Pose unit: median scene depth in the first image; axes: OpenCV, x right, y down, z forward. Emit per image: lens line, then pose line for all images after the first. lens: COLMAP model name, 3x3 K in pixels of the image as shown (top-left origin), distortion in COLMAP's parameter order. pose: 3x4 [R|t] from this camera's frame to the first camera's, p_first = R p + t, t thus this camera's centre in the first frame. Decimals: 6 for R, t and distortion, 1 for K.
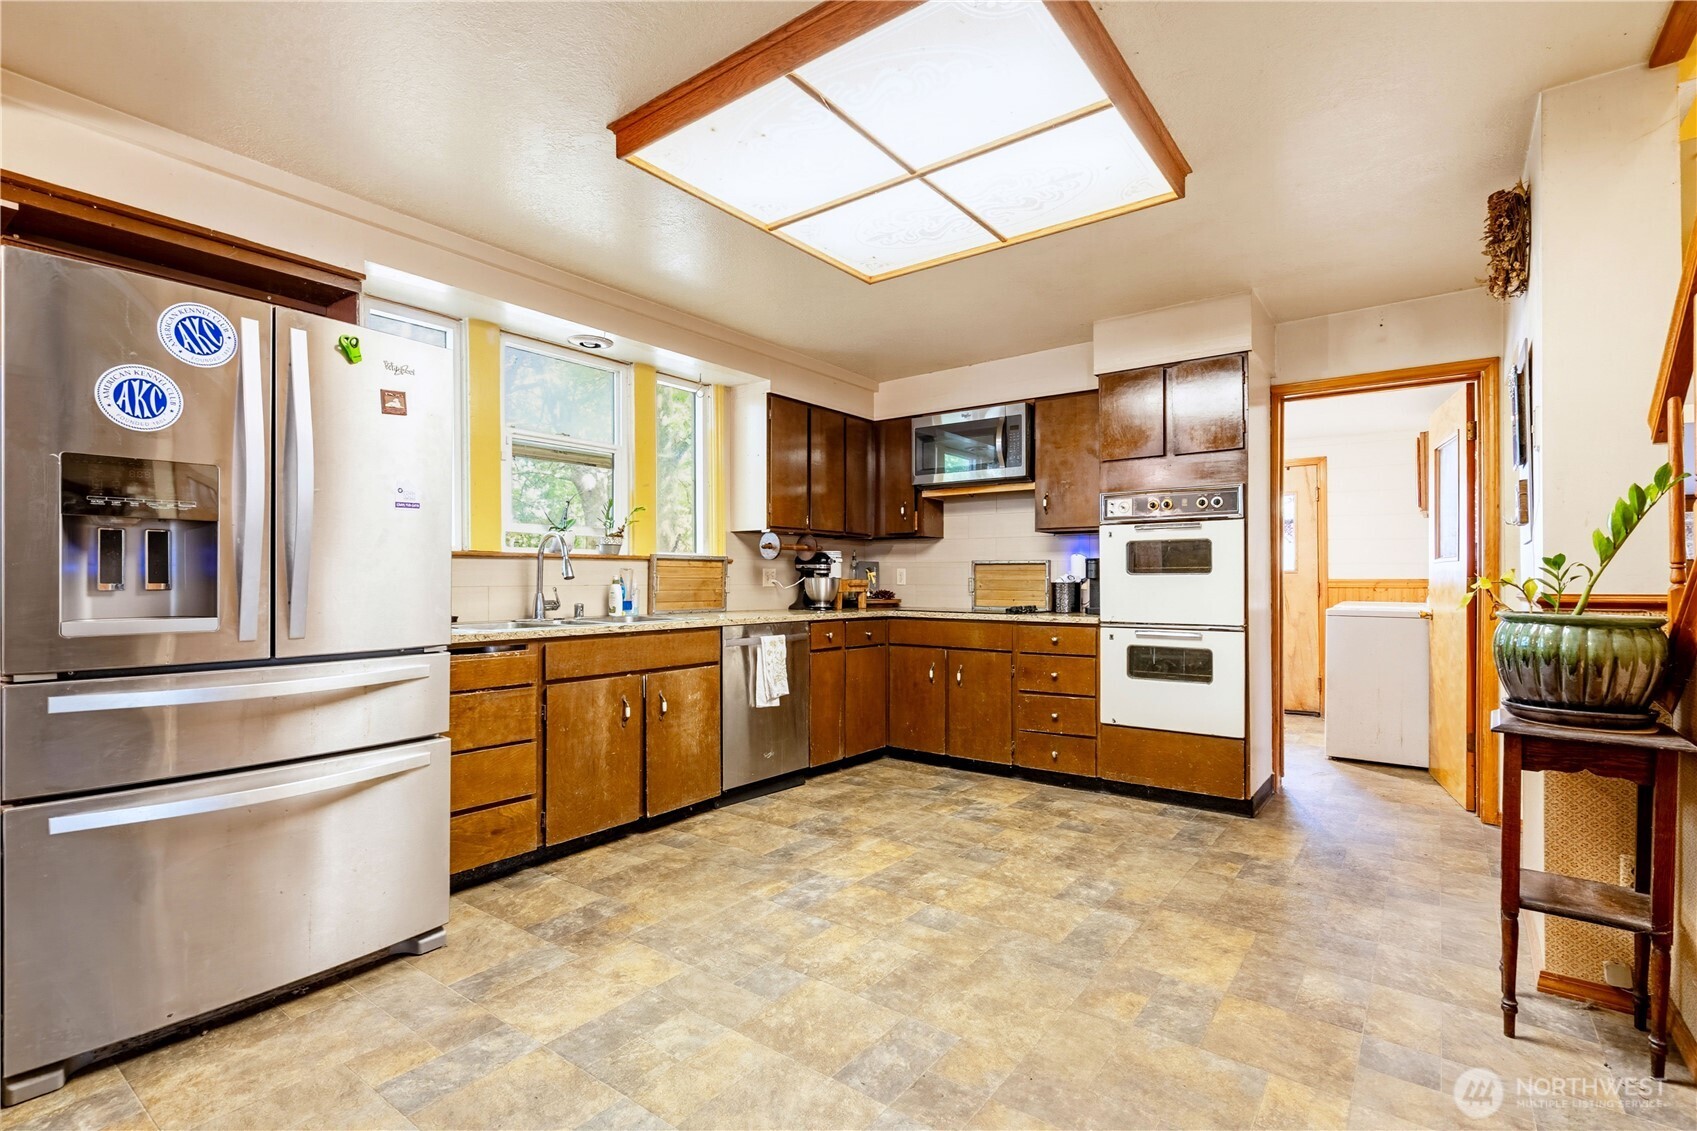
lens RADIAL K [[789.9, 0, 848.5], [0, 789.9, 565.5], [0, 0, 1]] dist [-0.001844, -0.000247]
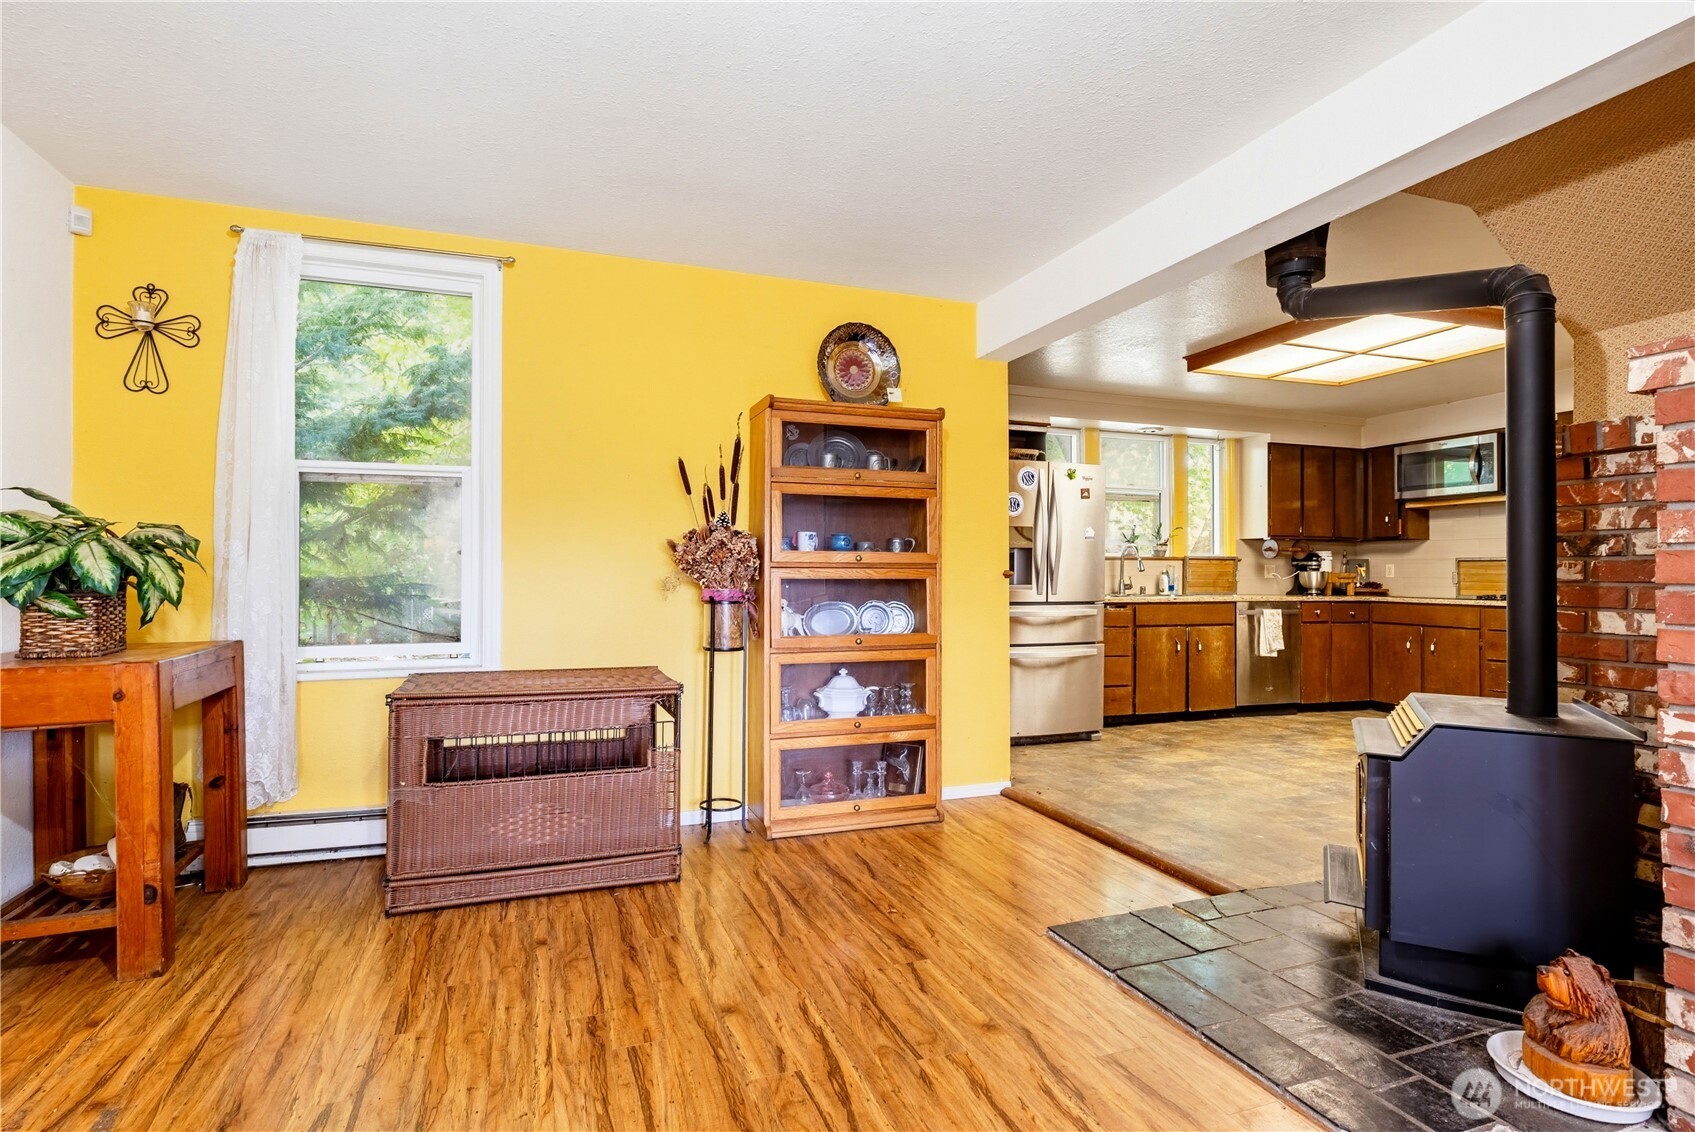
lens RADIAL K [[838.1, 0, 847.5], [0, 838.1, 566.0], [0, 0, 1]] dist [0.003770, 0.000672]
pose [[0.841722, 0.000118, -0.539911, 0.077744], [0.004312, 0.999967, 0.006942, -0.007969], [0.539894, -0.008171, 0.841693, -0.705315]]
